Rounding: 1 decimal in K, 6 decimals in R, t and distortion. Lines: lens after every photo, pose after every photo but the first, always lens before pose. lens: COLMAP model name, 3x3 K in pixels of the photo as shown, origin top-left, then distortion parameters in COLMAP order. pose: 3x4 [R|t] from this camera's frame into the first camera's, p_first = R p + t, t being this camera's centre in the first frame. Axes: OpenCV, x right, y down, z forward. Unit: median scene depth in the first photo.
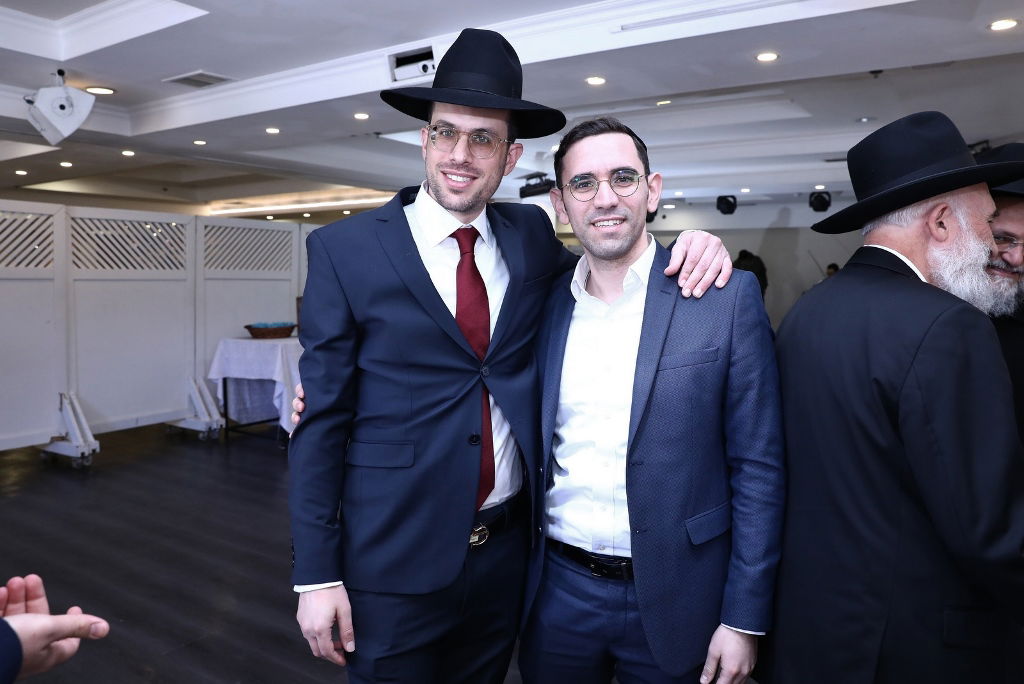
lens RADIAL K [[863.6, 0, 512.0], [0, 863.6, 342.0], [0, 0, 1]] dist [0.000628, 0.004356]
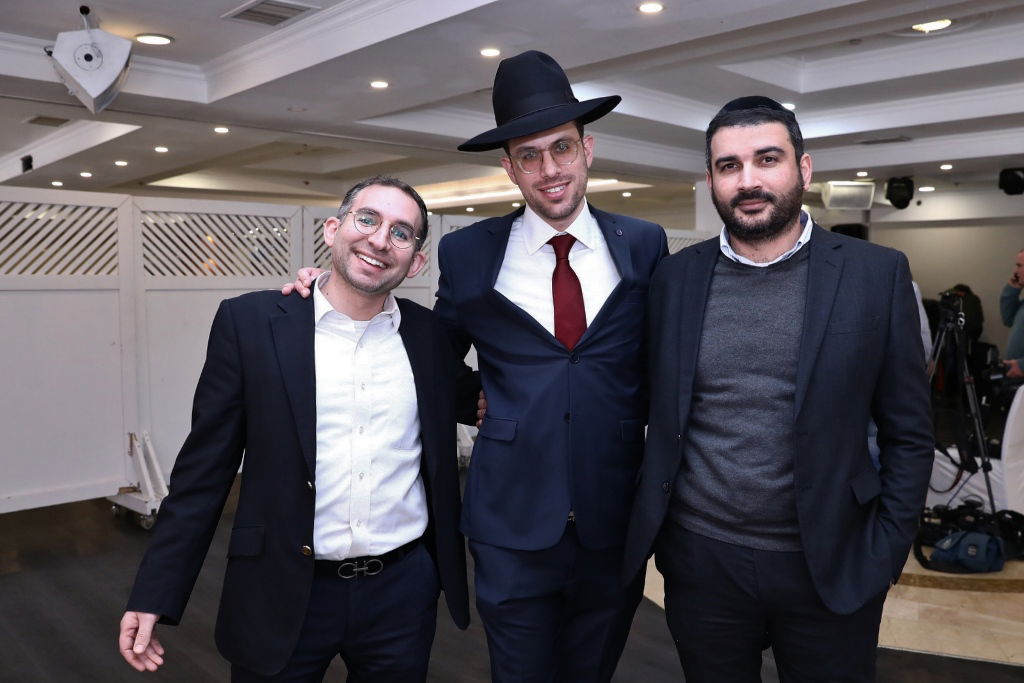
lens RADIAL K [[863.6, 0, 512.0], [0, 863.6, 341.5], [0, 0, 1]] dist [0.000628, 0.004356]
pose [[0.970287, 0.006012, -0.241880, 0.008826], [-0.007237, 0.999965, -0.004177, -0.022656], [0.241847, 0.005803, 0.970297, 0.294581]]
